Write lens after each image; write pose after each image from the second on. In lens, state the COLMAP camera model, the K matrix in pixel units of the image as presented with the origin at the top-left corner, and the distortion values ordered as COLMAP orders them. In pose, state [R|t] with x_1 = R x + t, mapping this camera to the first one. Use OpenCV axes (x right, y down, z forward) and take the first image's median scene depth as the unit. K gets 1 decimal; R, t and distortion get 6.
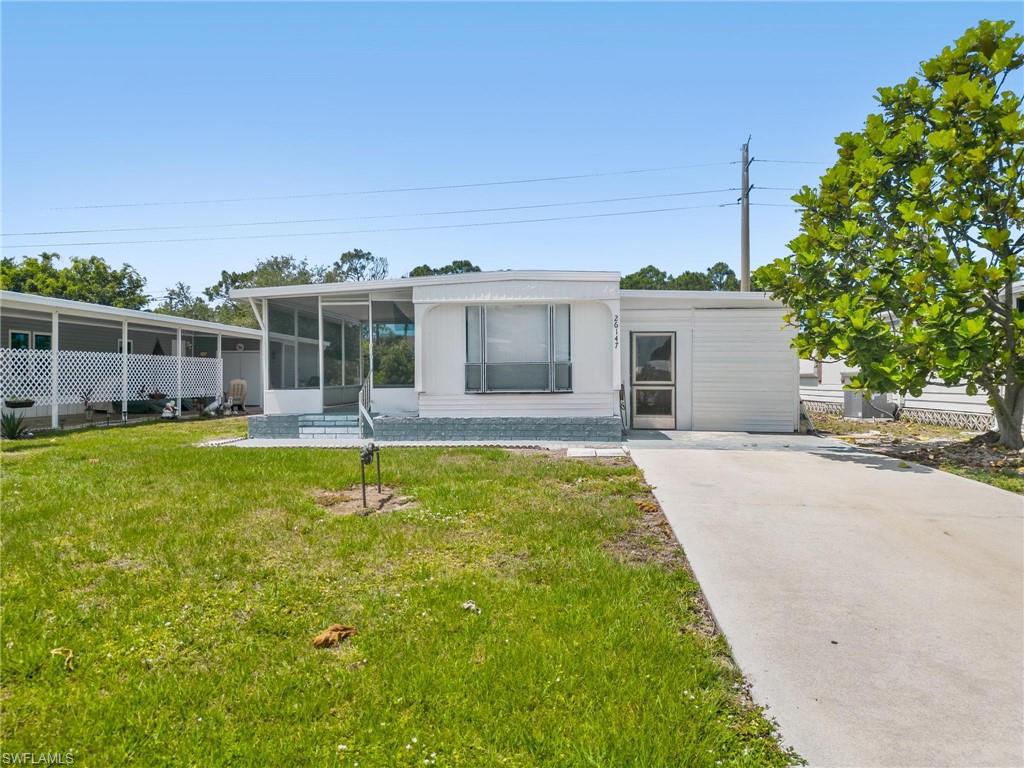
lens RADIAL K [[721.8, 0, 512.0], [0, 721.8, 384.0], [0, 0, 1]] dist [0.073620, -0.079111]
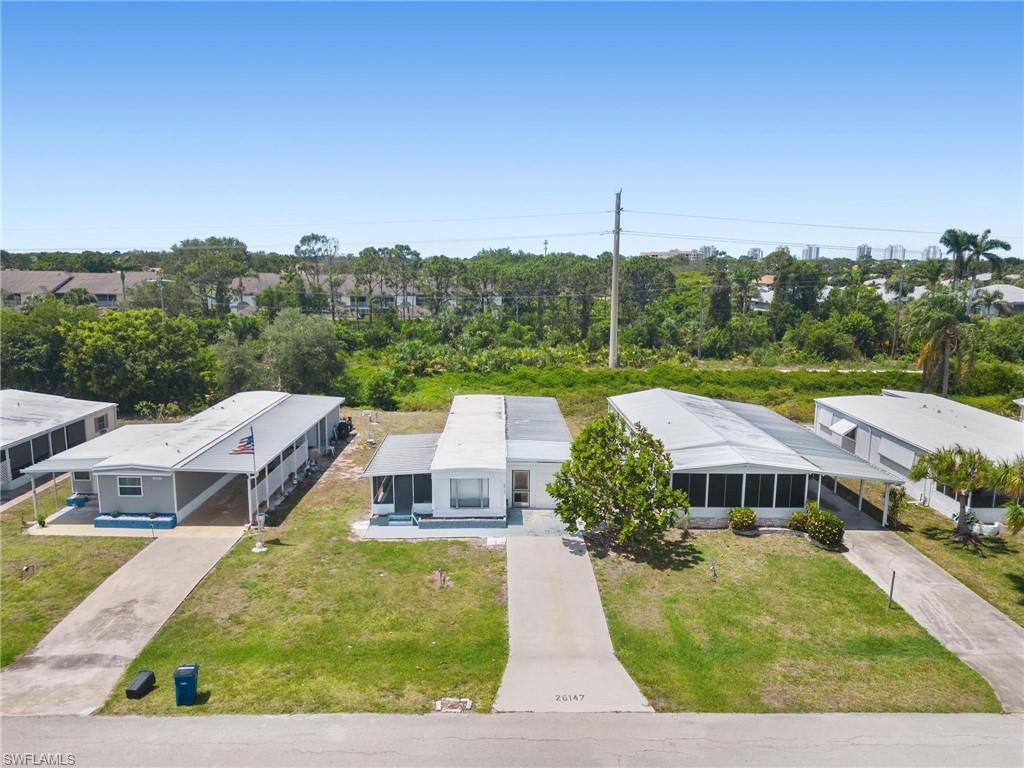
lens RADIAL K [[715.5, 0, 512.0], [0, 715.5, 384.0], [0, 0, 1]] dist [0.070655, -0.069533]
pose [[0.994005, -0.010216, 0.108857, -0.116569], [-0.008388, 0.985567, 0.169079, -0.870228], [-0.109014, -0.168978, 0.979573, -1.539372]]
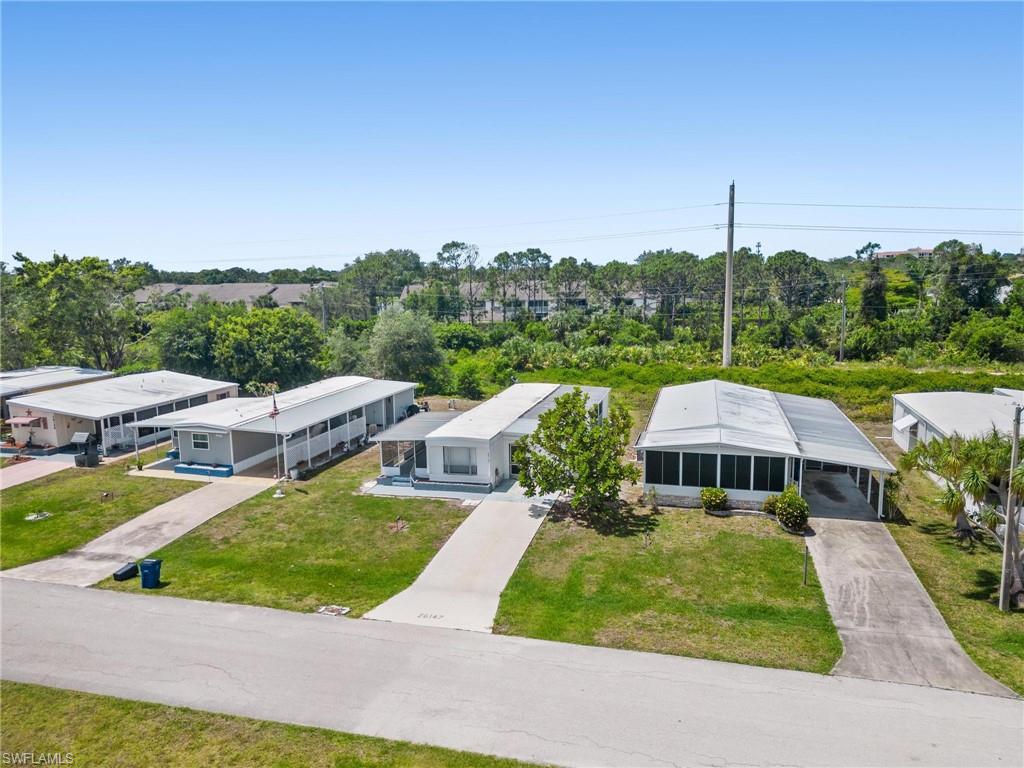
lens RADIAL K [[734.2, 0, 512.0], [0, 734.2, 384.0], [0, 0, 1]] dist [0.072307, -0.074272]
pose [[0.984862, 0.010989, -0.172990, 0.714265], [0.015493, 0.988413, 0.150995, -0.781697], [0.172645, -0.151389, 0.973281, -1.815706]]
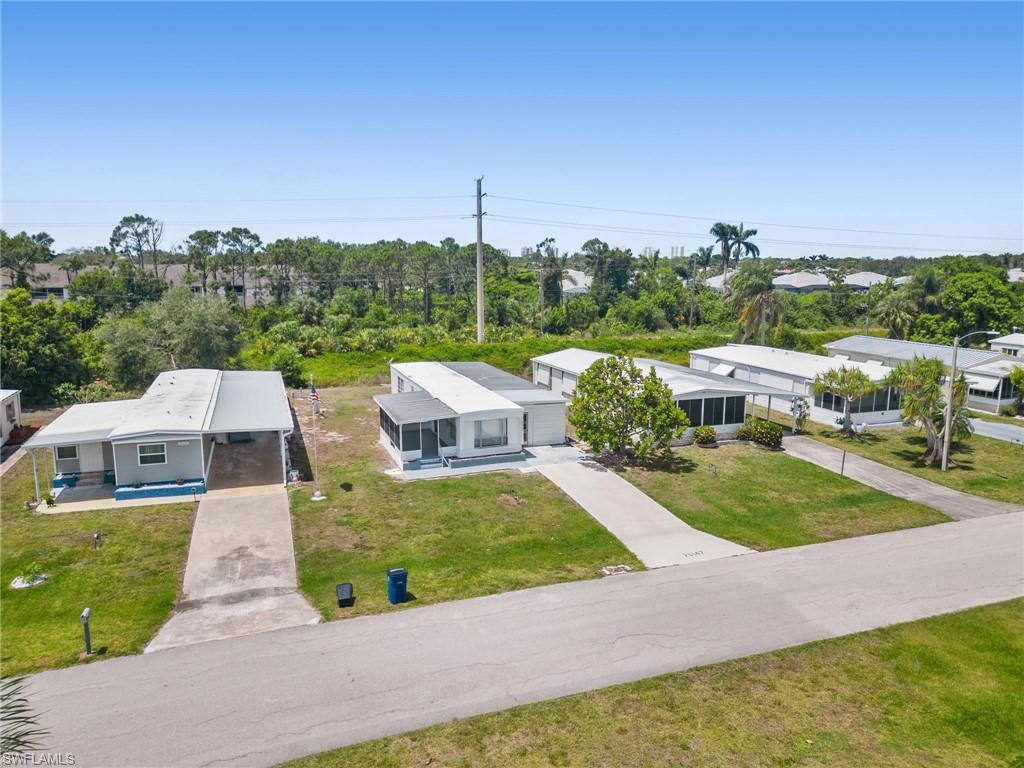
lens RADIAL K [[715.5, 0, 512.0], [0, 715.5, 384.0], [0, 0, 1]] dist [0.070655, -0.069533]
pose [[0.902902, -0.069087, 0.424257, -1.111709], [-0.003399, 0.985821, 0.167767, -0.715255], [-0.429832, -0.152919, 0.889865, -1.600663]]
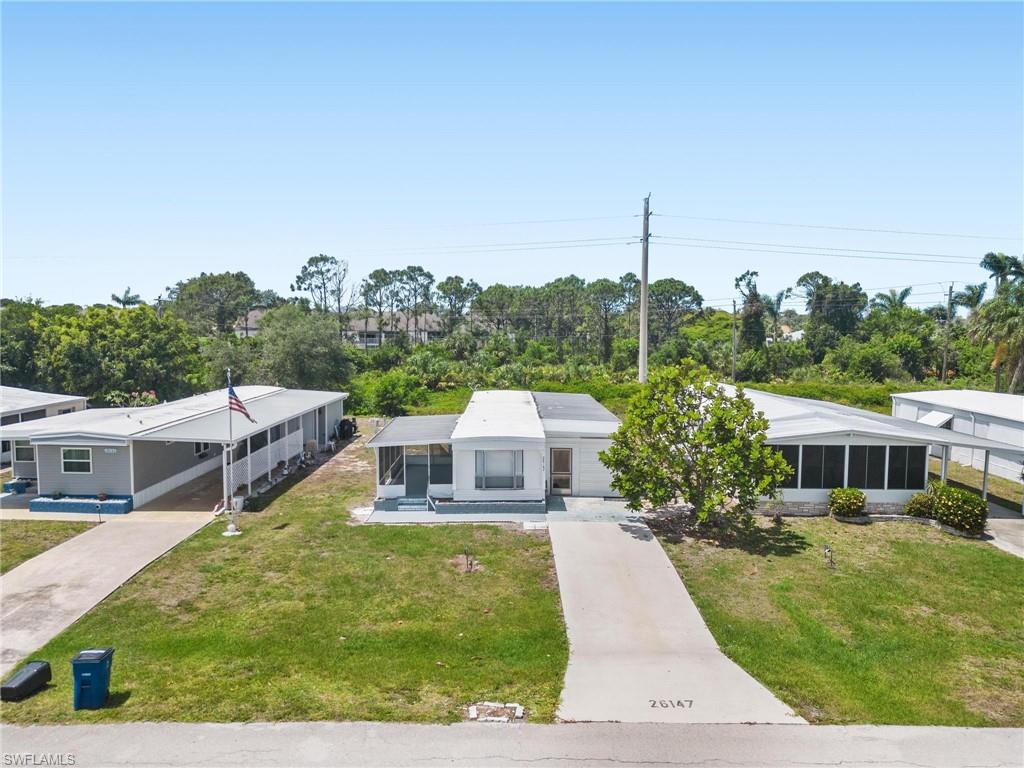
lens RADIAL K [[715.5, 0, 512.0], [0, 715.5, 384.0], [0, 0, 1]] dist [0.070655, -0.069533]
pose [[0.995260, -0.002261, 0.097223, -0.155379], [-0.005809, 0.996563, 0.082639, -0.460500], [-0.097076, -0.082812, 0.991826, -1.081913]]
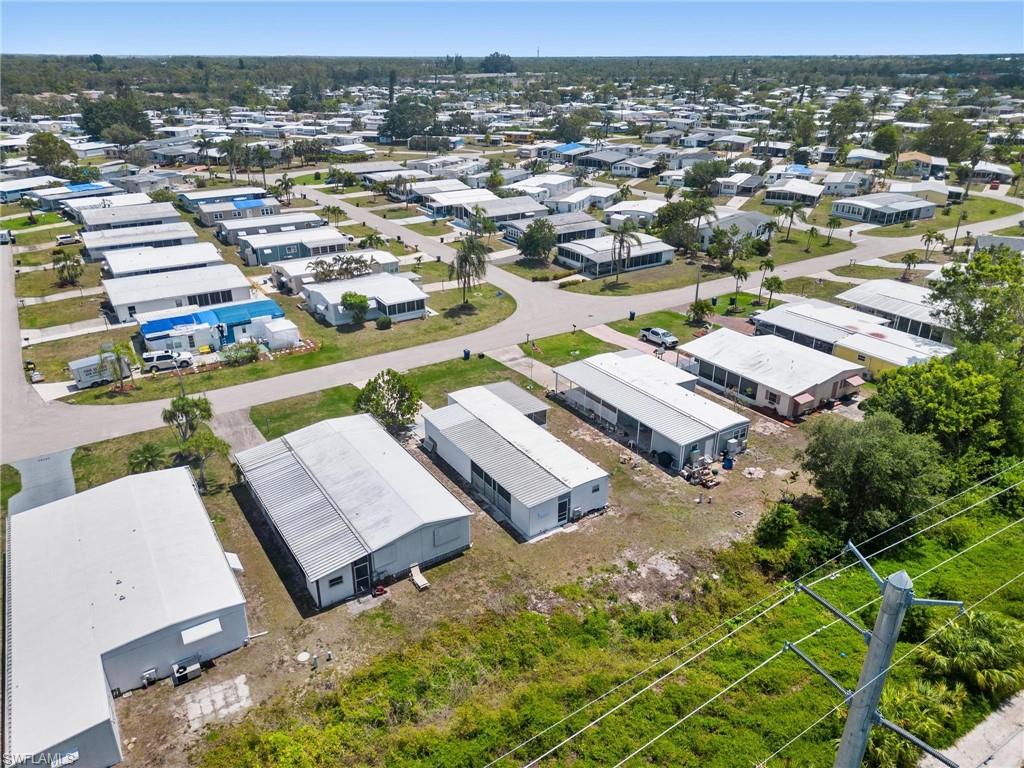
lens RADIAL K [[715.5, 0, 512.0], [0, 715.5, 384.0], [0, 0, 1]] dist [0.070655, -0.069533]
pose [[-0.787326, 0.256308, -0.560736, 2.527553], [0.001858, 0.910474, 0.413561, -2.242931], [0.616534, 0.324565, -0.717316, 4.694437]]
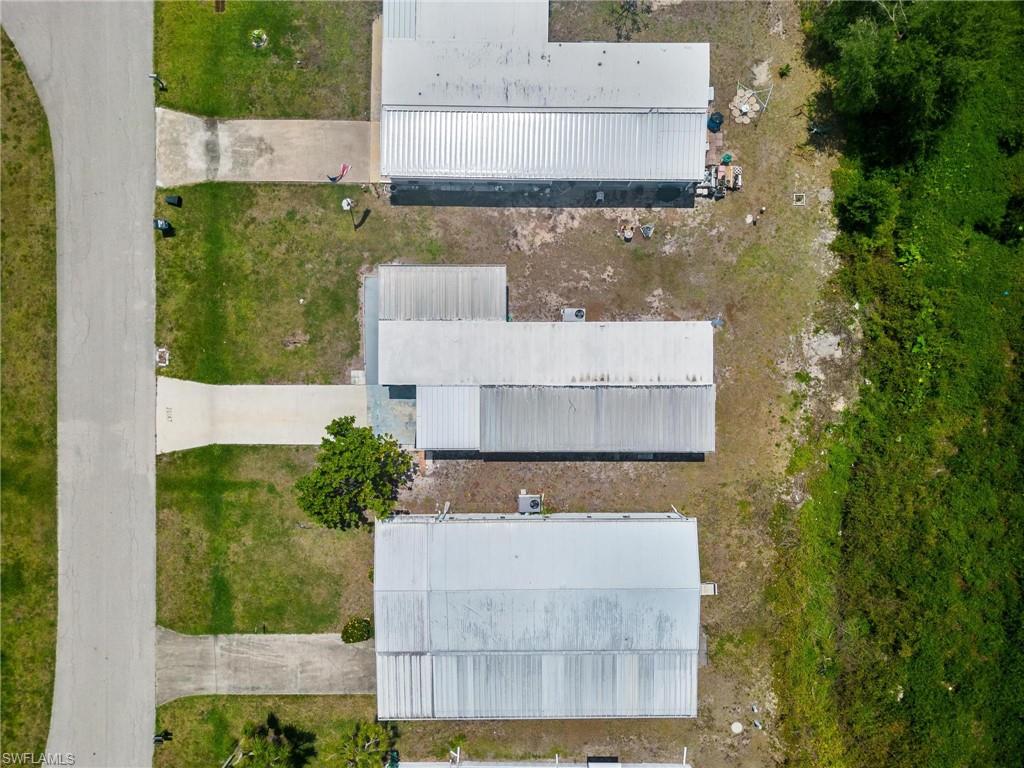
lens RADIAL K [[715.5, 0, 512.0], [0, 715.5, 384.0], [0, 0, 1]] dist [0.070655, -0.069533]
pose [[0.090471, 0.995889, -0.004409, 0.199489], [-0.000124, 0.004439, 0.999990, -3.178544], [0.995899, -0.090470, 0.000525, 1.471102]]
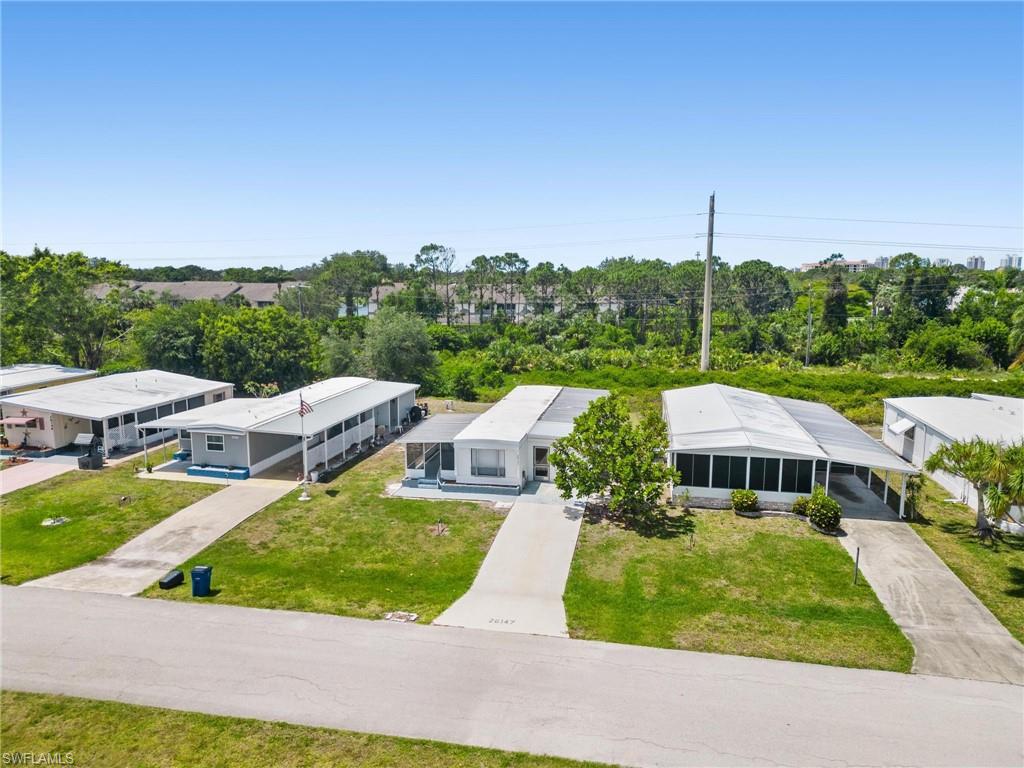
lens RADIAL K [[715.5, 0, 512.0], [0, 715.5, 384.0], [0, 0, 1]] dist [0.070655, -0.069533]
pose [[0.994890, 0.017910, -0.099359, 0.381904], [-0.002760, 0.988596, 0.150566, -0.784709], [0.100922, -0.149523, 0.983594, -1.809798]]
